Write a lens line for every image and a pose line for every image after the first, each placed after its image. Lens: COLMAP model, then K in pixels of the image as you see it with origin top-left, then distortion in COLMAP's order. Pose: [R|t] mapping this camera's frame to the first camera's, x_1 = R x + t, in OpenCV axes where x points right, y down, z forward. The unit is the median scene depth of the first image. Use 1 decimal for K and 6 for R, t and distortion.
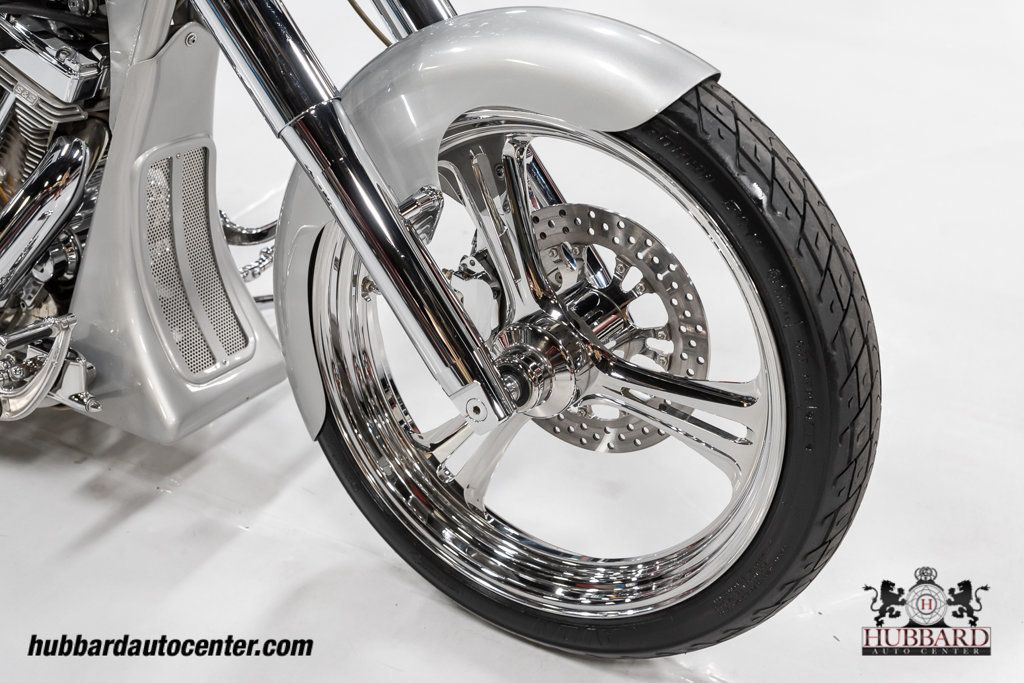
lens RADIAL K [[1398.0, 0, 507.5], [0, 1398.0, 346.1], [0, 0, 1]] dist [0.014596, 0.000000]
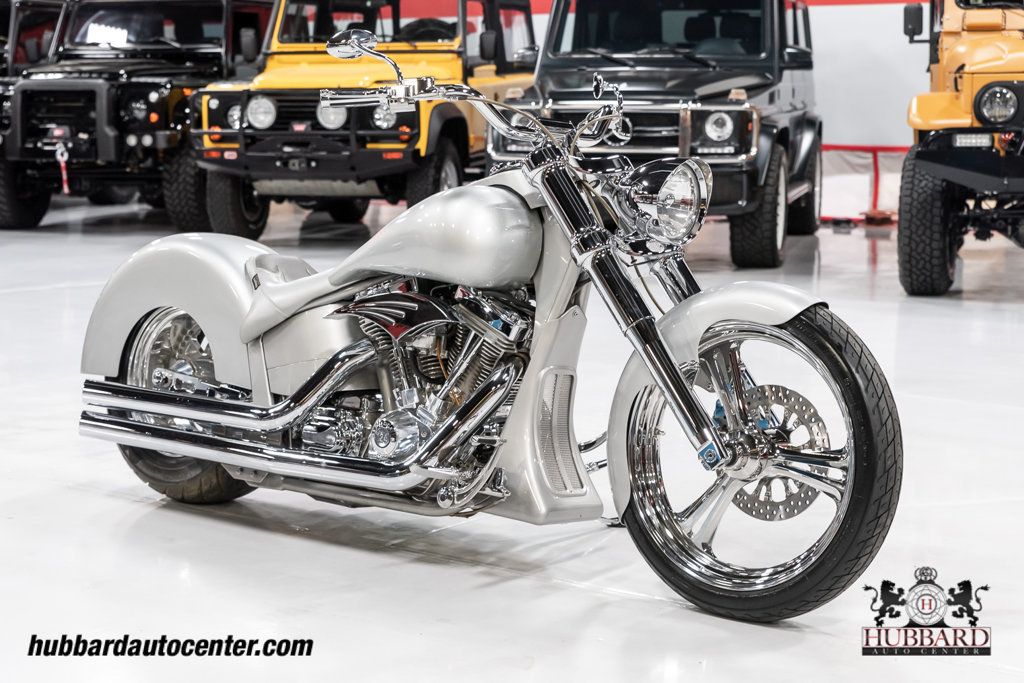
lens RADIAL K [[1765.2, 0, 511.3], [0, 1765.2, 339.6], [0, 0, 1]] dist [0.012242, 0.000000]
pose [[0.988518, 0.034803, -0.147041, 0.060856], [-0.088806, 0.921126, -0.379000, 0.856443], [0.122253, 0.387706, 0.913640, -1.427678]]
